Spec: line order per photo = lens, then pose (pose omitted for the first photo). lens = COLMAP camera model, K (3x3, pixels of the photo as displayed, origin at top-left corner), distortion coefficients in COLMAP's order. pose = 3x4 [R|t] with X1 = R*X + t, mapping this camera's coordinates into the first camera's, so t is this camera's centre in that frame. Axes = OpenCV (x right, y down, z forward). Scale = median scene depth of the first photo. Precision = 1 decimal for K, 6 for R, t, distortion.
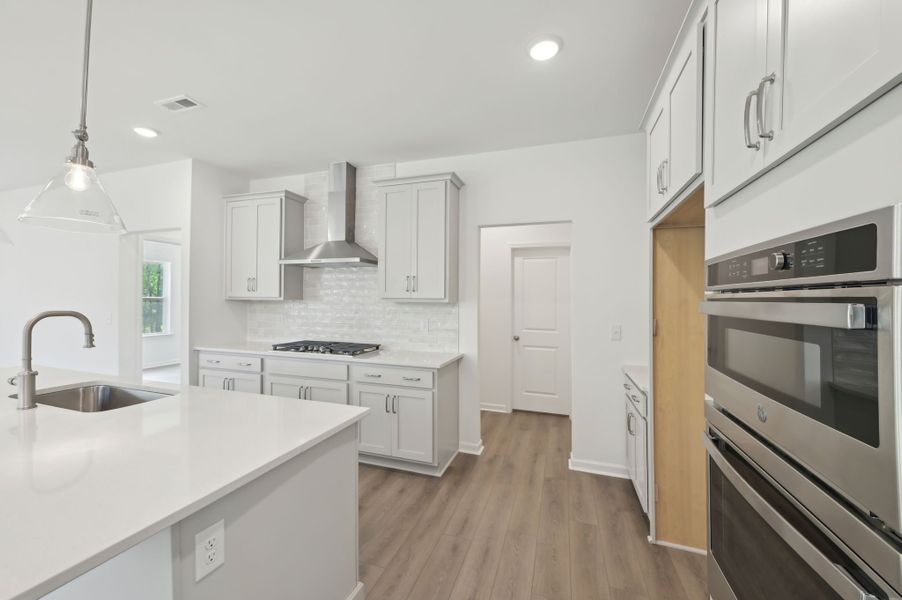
lens RADIAL K [[355.1, 0, 453.5], [0, 355.1, 293.7], [0, 0, 1]] dist [0.009528, 0.000193]
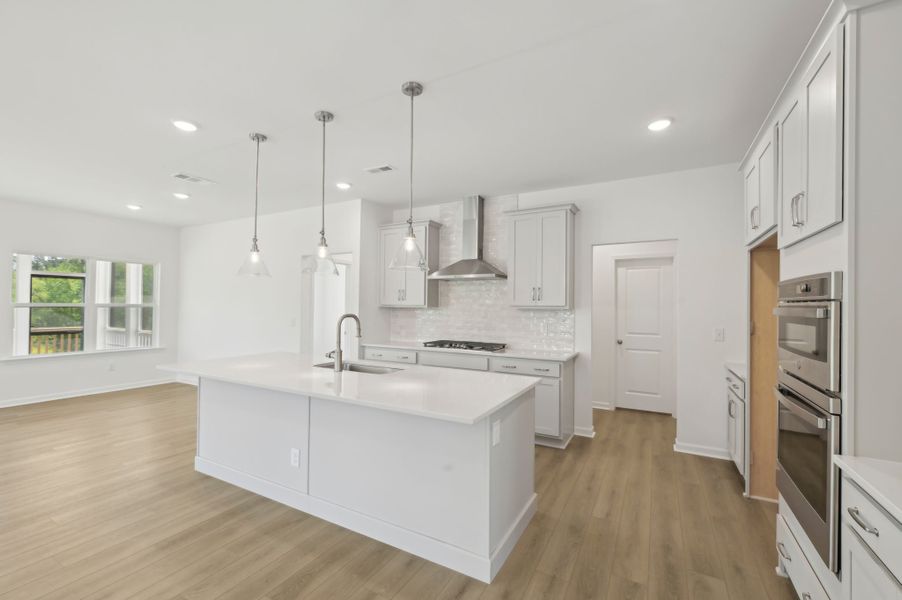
lens RADIAL K [[394.5, 0, 445.8], [0, 394.5, 302.2], [0, 0, 1]] dist [-0.024922, -0.002359]
pose [[0.983232, -0.004139, -0.182315, -0.200696], [0.005155, 0.999974, 0.005100, -0.008912], [0.182289, -0.005955, 0.983227, -0.439805]]
